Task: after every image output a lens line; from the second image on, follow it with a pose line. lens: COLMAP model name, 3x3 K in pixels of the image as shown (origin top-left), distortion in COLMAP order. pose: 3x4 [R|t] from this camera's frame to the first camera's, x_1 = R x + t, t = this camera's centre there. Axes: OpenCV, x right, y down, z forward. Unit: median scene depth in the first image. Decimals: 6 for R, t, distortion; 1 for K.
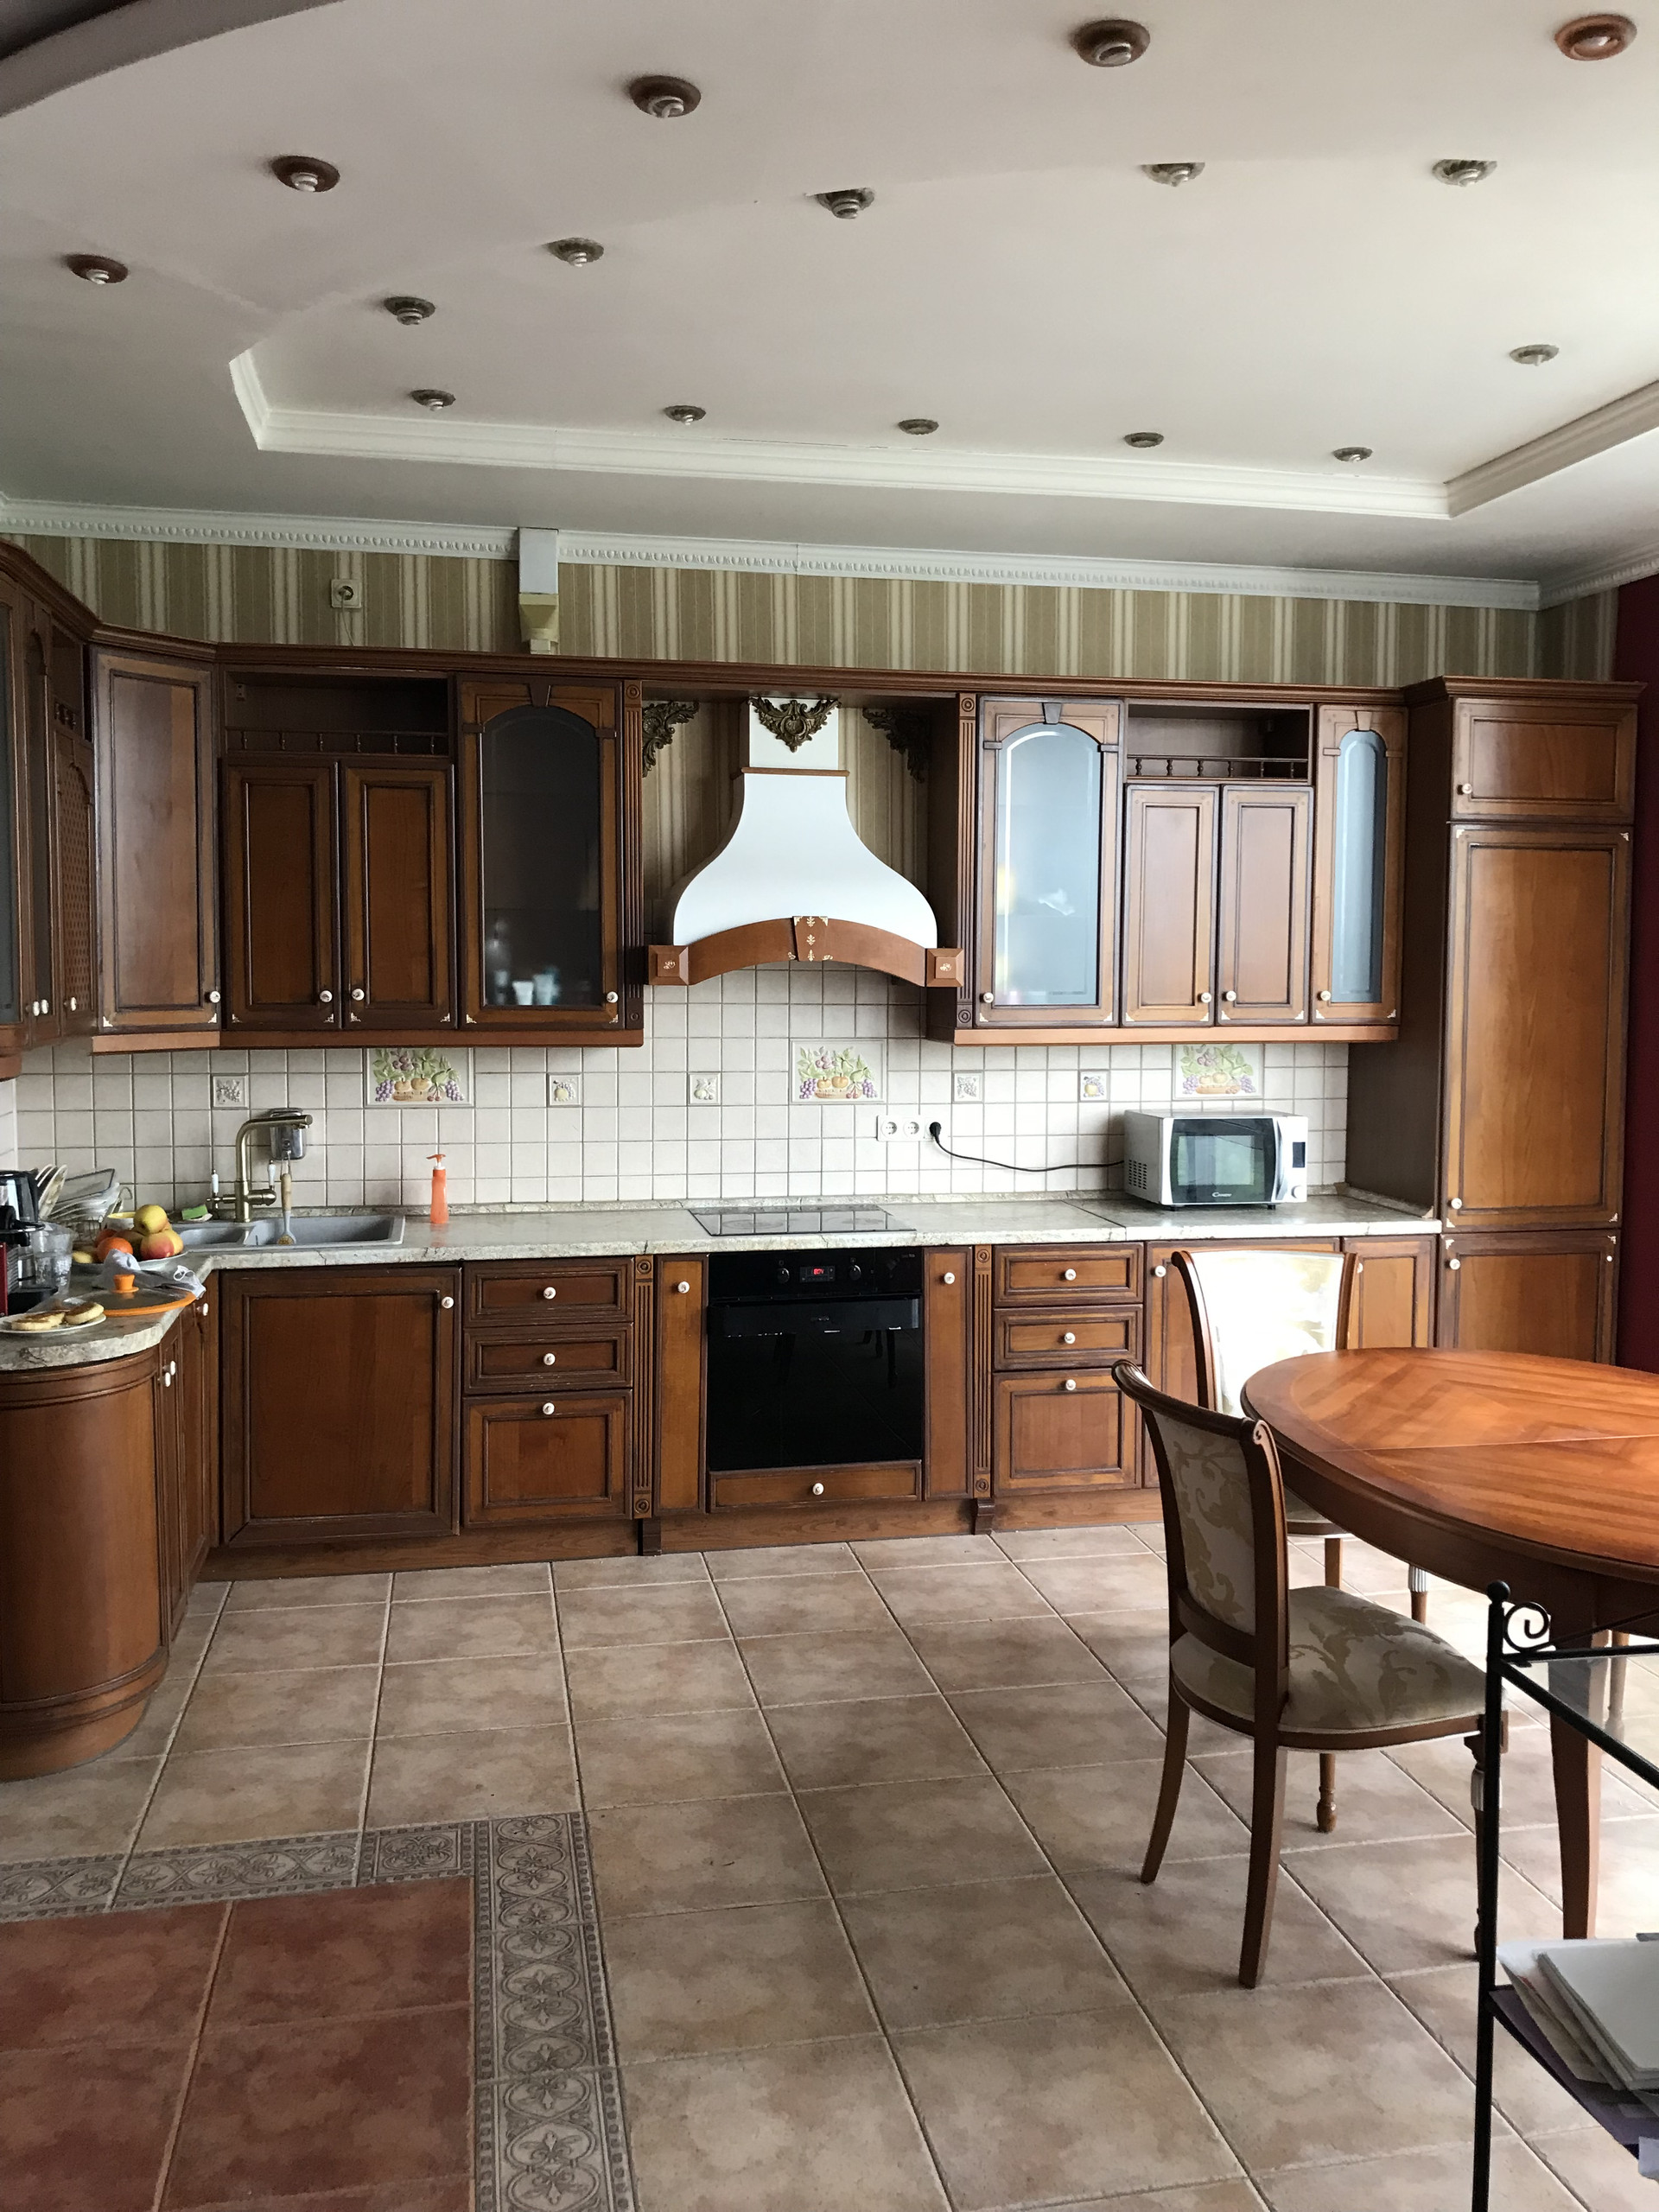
lens RADIAL K [[1938.5, 0, 664.6], [0, 1938.5, 1101.0], [0, 0, 1]] dist [0.074462, -0.121741]
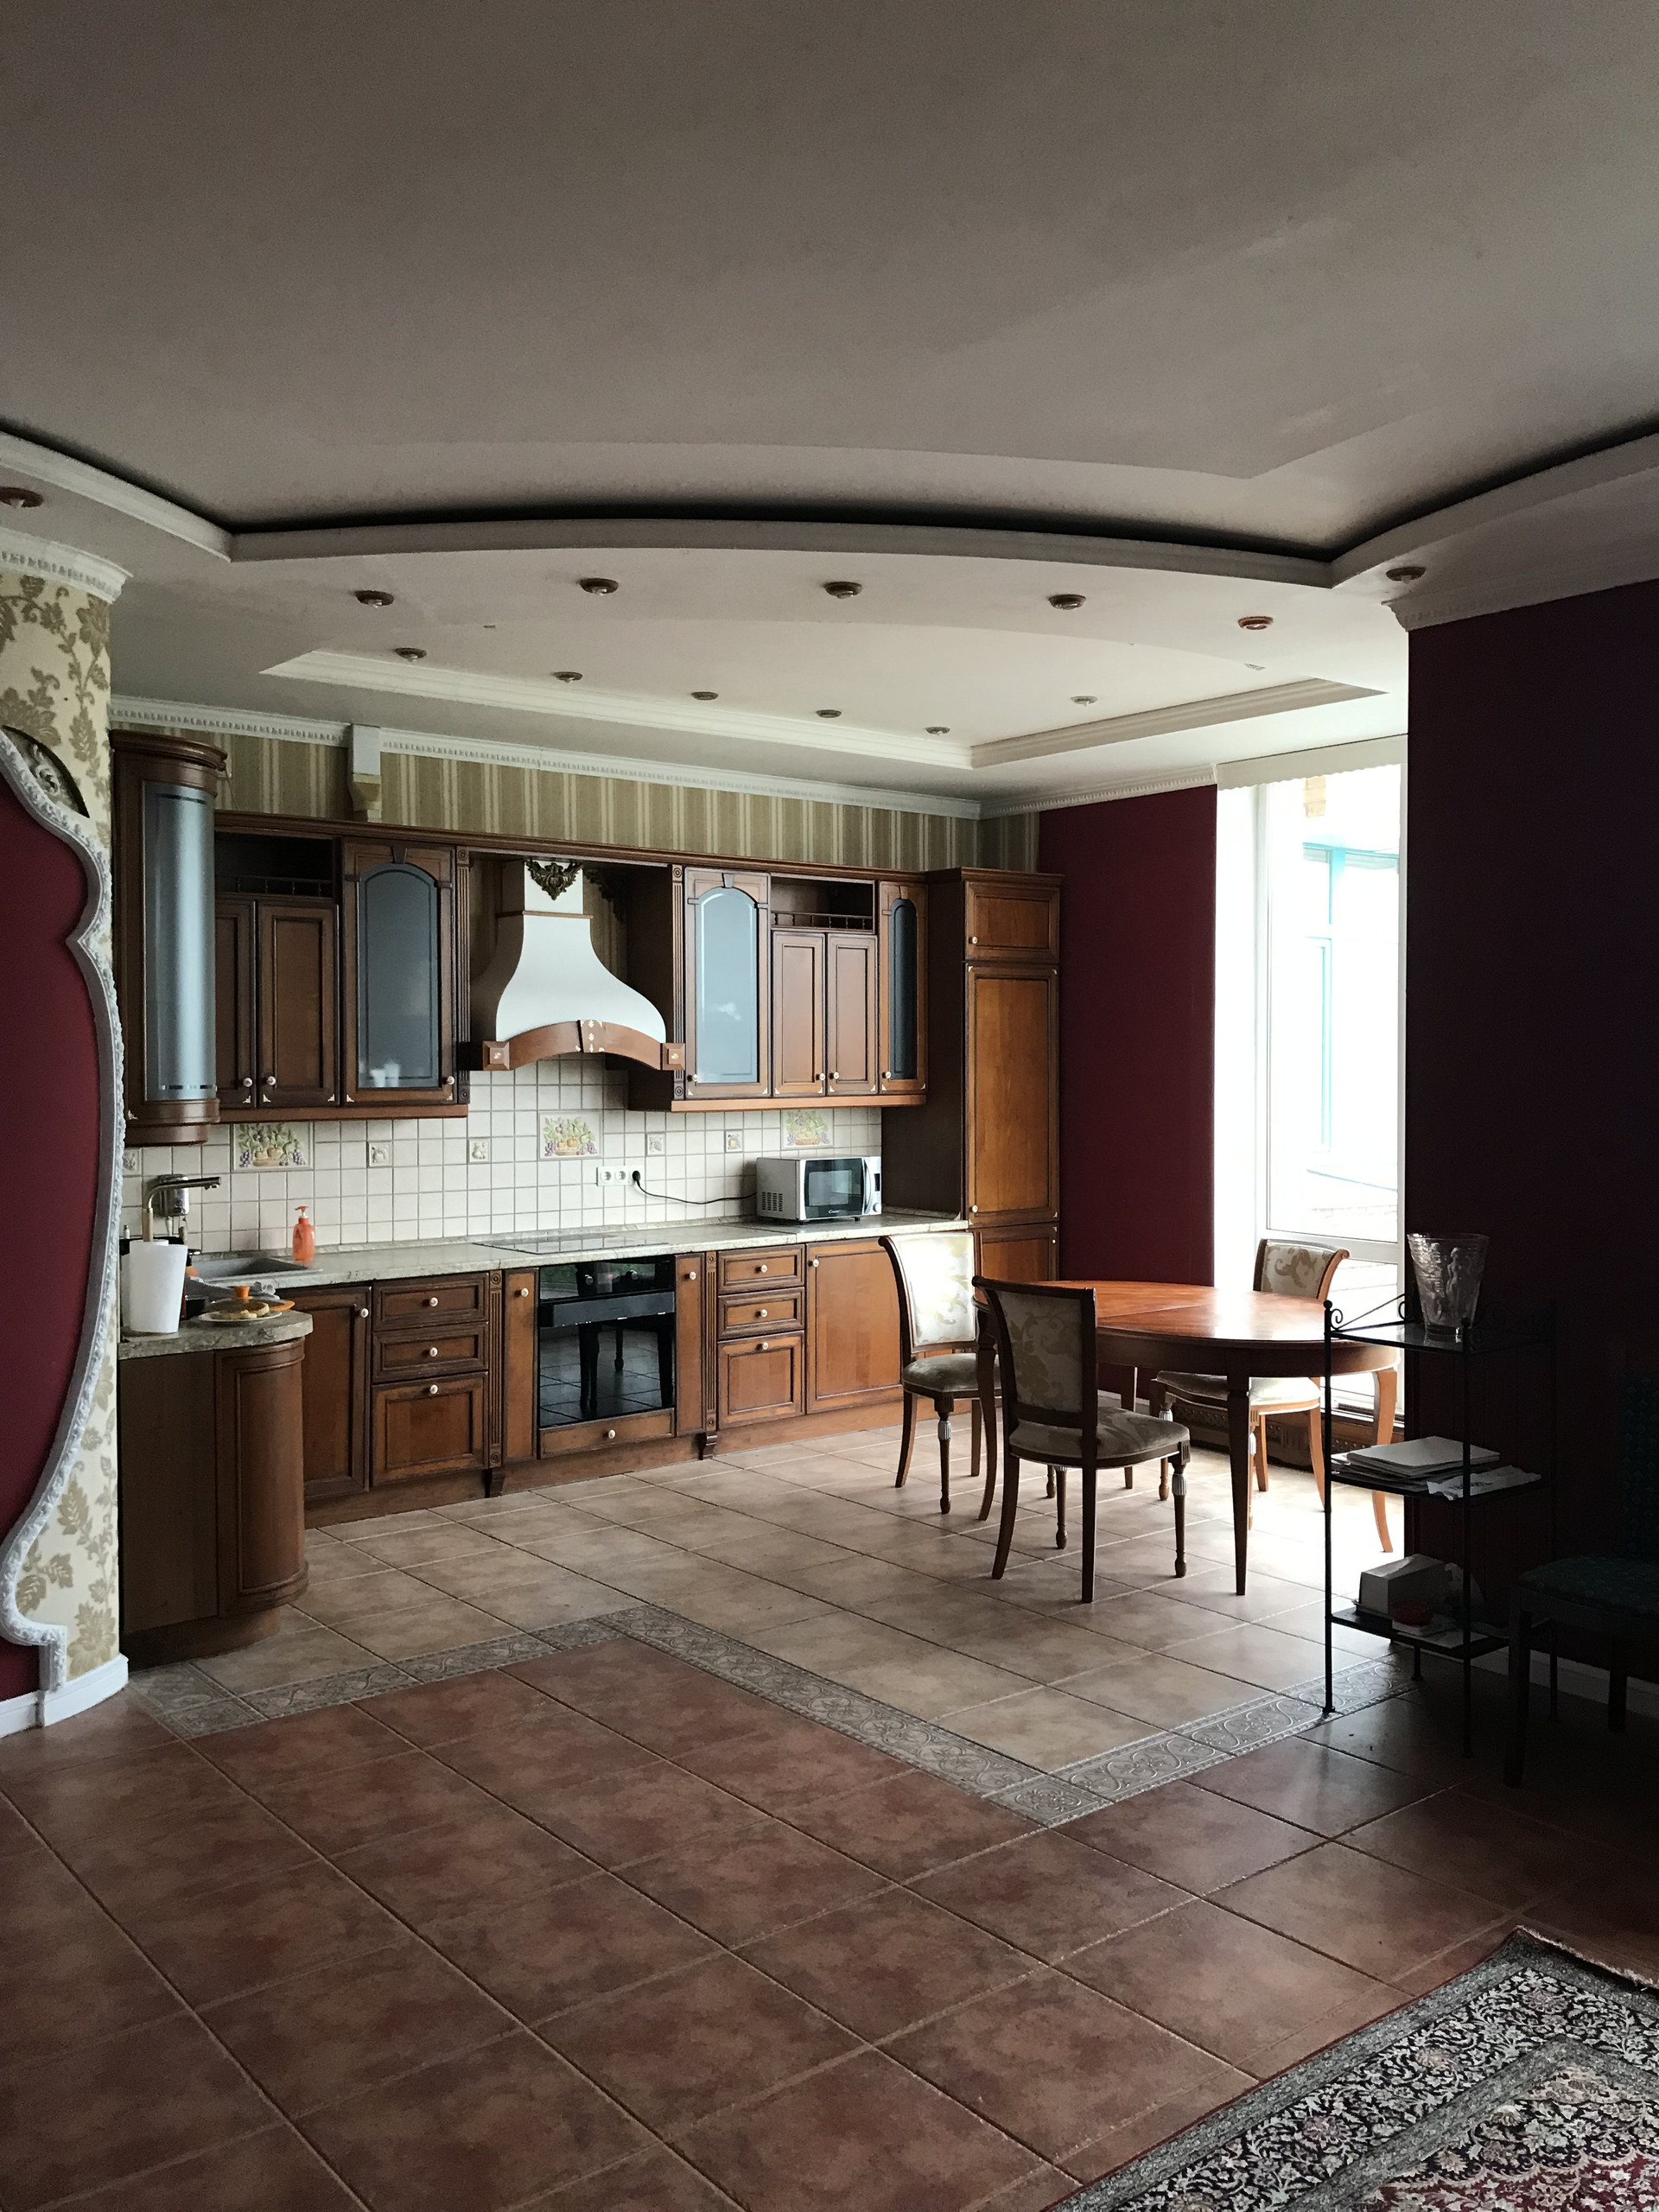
lens RADIAL K [[1859.1, 0, 813.7], [0, 1859.1, 1115.1], [0, 0, 1]] dist [0.070752, -0.118228]
pose [[0.891090, -0.021471, 0.453319, -0.372257], [0.039934, 0.998715, -0.031195, 0.019508], [-0.452067, 0.045901, 0.890802, -0.245025]]
